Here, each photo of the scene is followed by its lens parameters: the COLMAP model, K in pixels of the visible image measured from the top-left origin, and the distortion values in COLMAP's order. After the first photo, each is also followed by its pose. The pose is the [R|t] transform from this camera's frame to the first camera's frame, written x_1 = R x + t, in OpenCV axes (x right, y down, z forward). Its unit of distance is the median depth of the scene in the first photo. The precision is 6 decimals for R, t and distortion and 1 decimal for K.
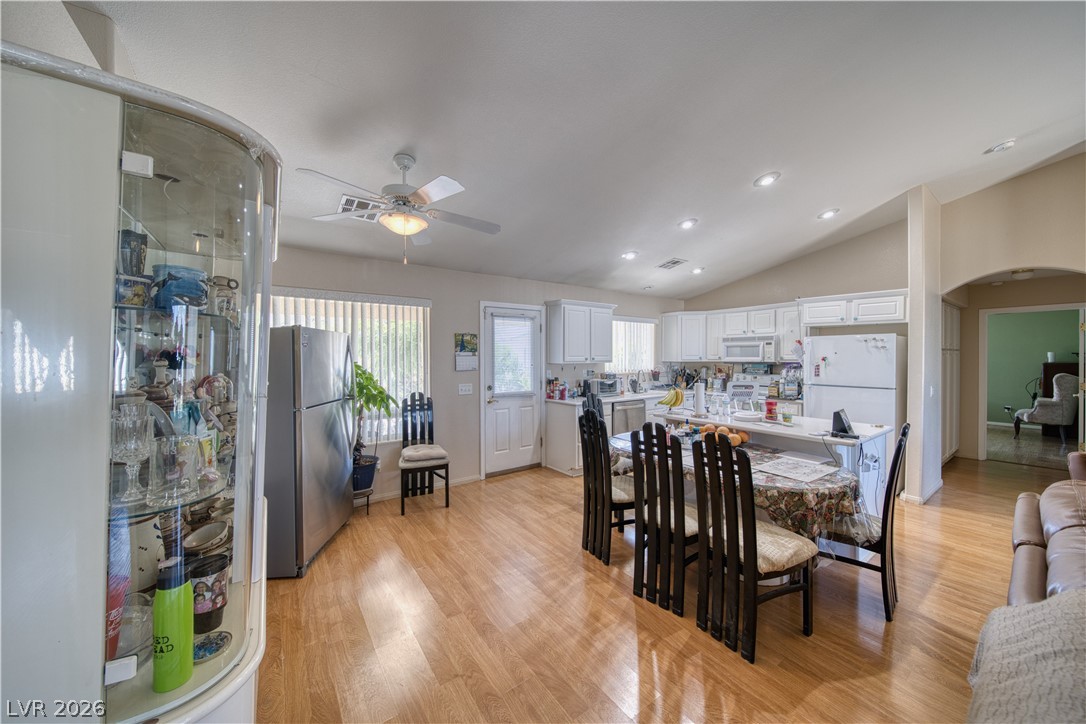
lens RADIAL K [[379.5, 0, 542.8], [0, 379.5, 359.0], [0, 0, 1]] dist [-0.001443, -0.001226]
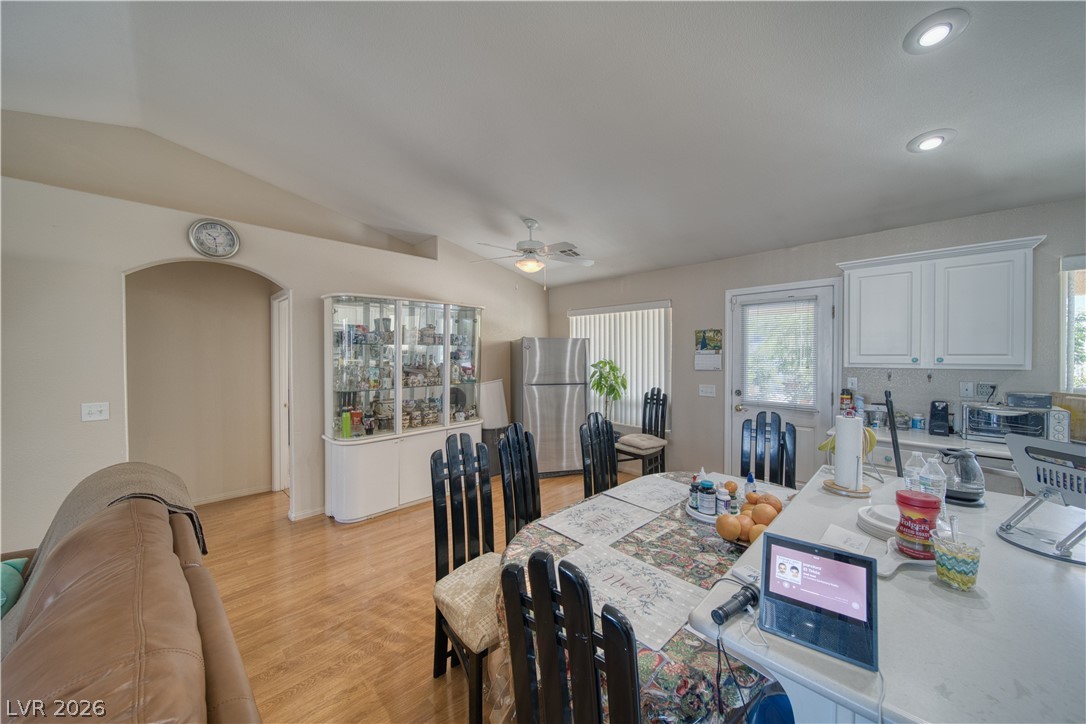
lens RADIAL K [[379.5, 0, 543.4], [0, 379.5, 359.6], [0, 0, 1]] dist [-0.001443, -0.001226]
pose [[0.167548, 0.014943, -0.985751, 0.618821], [-0.007525, 0.999875, 0.013878, -0.004888], [0.985835, 0.005092, 0.167640, 0.447420]]
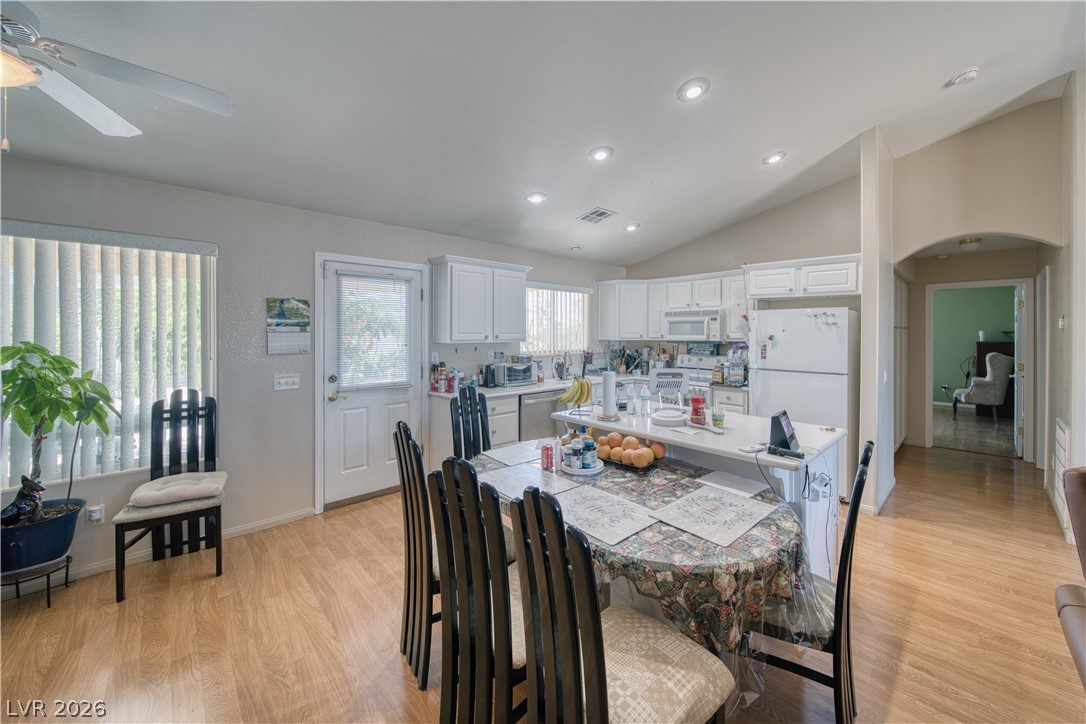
lens RADIAL K [[405.8, 0, 580.1], [0, 405.8, 333.8], [0, 0, 1]] dist [-0.001693, -0.000505]
pose [[0.984946, 0.003678, 0.172823, 0.178385], [-0.002652, 0.999977, -0.006165, -0.002141], [-0.172842, 0.005614, 0.984934, 0.201086]]
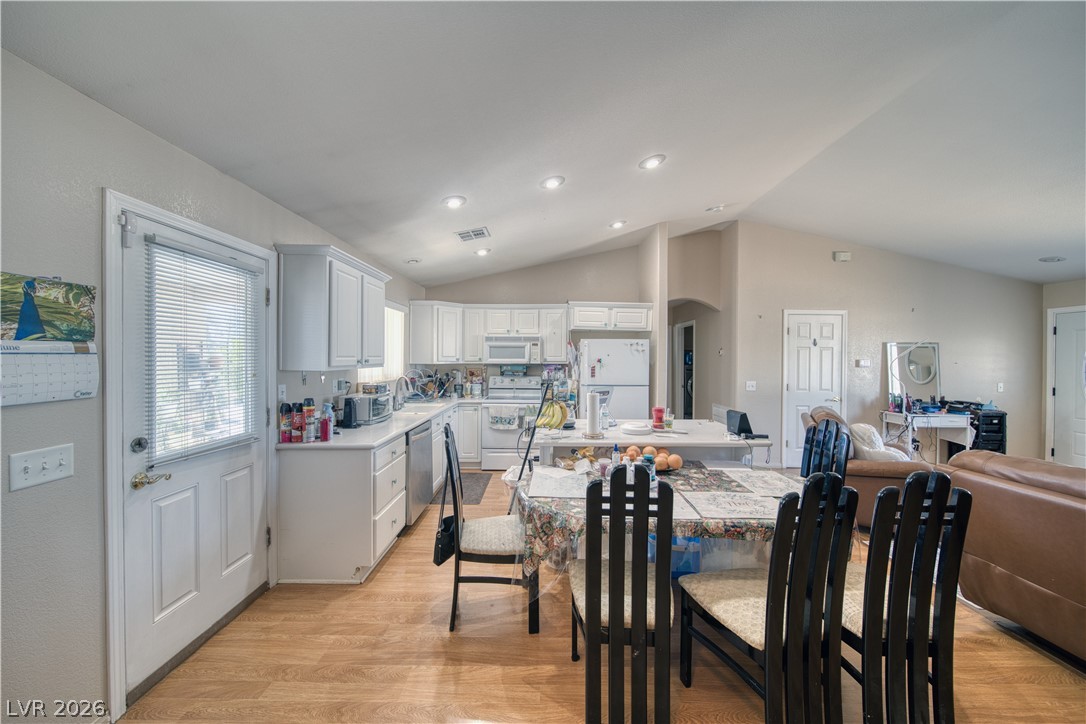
lens RADIAL K [[379.5, 0, 542.8], [0, 379.5, 358.8], [0, 0, 1]] dist [-0.001443, -0.001226]
pose [[0.582028, 0.001235, 0.813168, -0.211516], [0.000421, 0.999998, -0.001821, -0.003166], [-0.813169, 0.001402, 0.582026, 0.498343]]
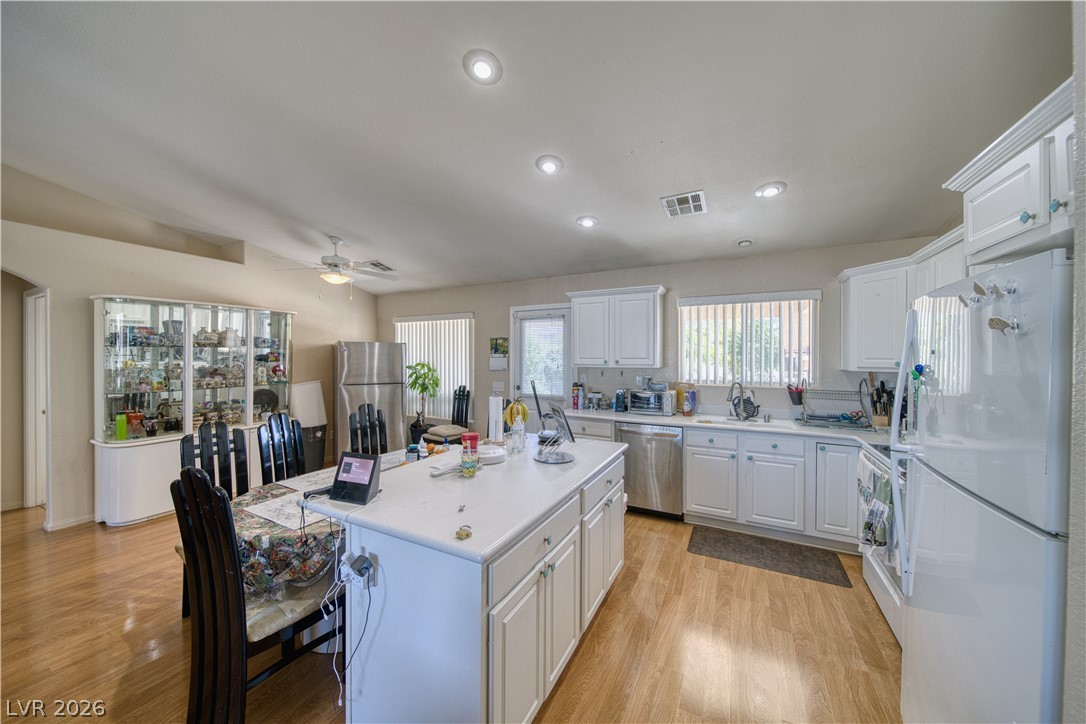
lens RADIAL K [[379.5, 0, 543.5], [0, 379.5, 359.5], [0, 0, 1]] dist [-0.001443, -0.001226]
pose [[0.453589, 0.008391, -0.891172, 0.854010], [-0.010826, 0.999934, 0.003905, -0.007724], [0.891145, 0.007877, 0.453650, 0.591459]]
